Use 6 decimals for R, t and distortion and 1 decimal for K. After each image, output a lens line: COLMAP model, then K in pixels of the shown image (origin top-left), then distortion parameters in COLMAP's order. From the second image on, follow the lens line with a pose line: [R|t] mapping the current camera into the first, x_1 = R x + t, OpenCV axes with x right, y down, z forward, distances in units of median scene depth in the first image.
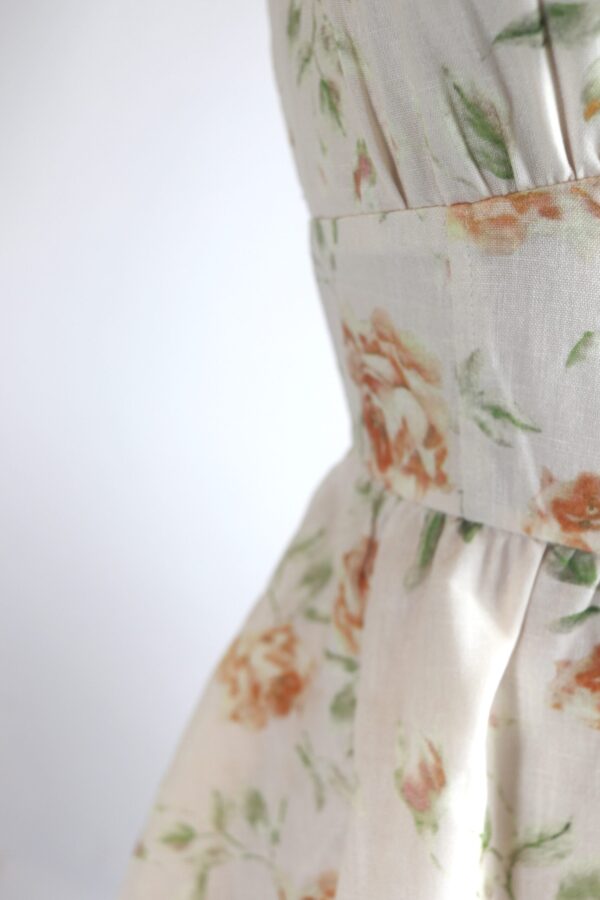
lens RADIAL K [[1027.3, 0, 300.0], [0, 1027.3, 450.0], [0, 0, 1]] dist [0.001274, -0.004436]
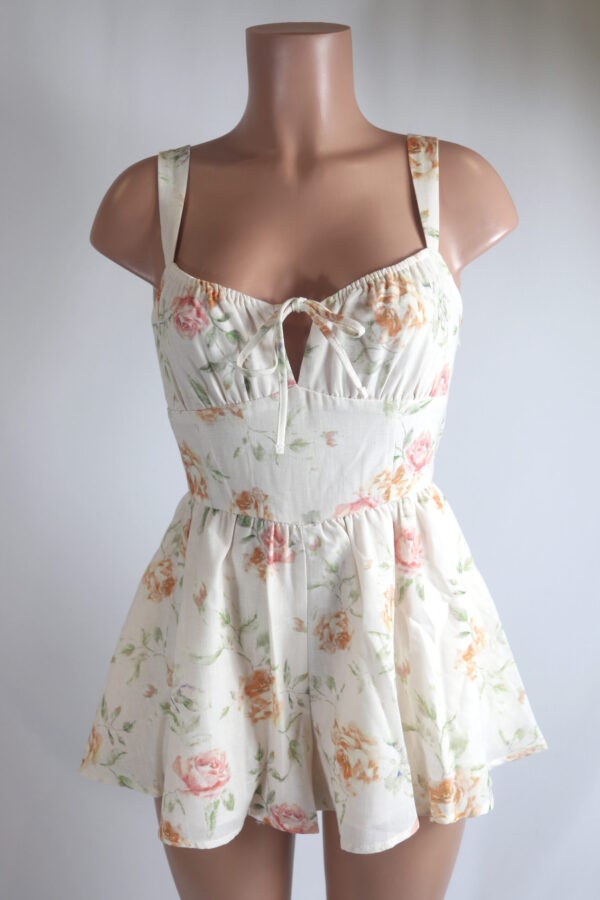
lens RADIAL K [[1027.3, 0, 300.0], [0, 1027.3, 450.0], [0, 0, 1]] dist [0.001274, -0.004436]
pose [[0.999682, -0.019896, -0.015506, 0.452808], [0.018566, 0.996488, -0.081655, 0.144076], [0.017077, 0.081342, 0.996540, -1.974782]]
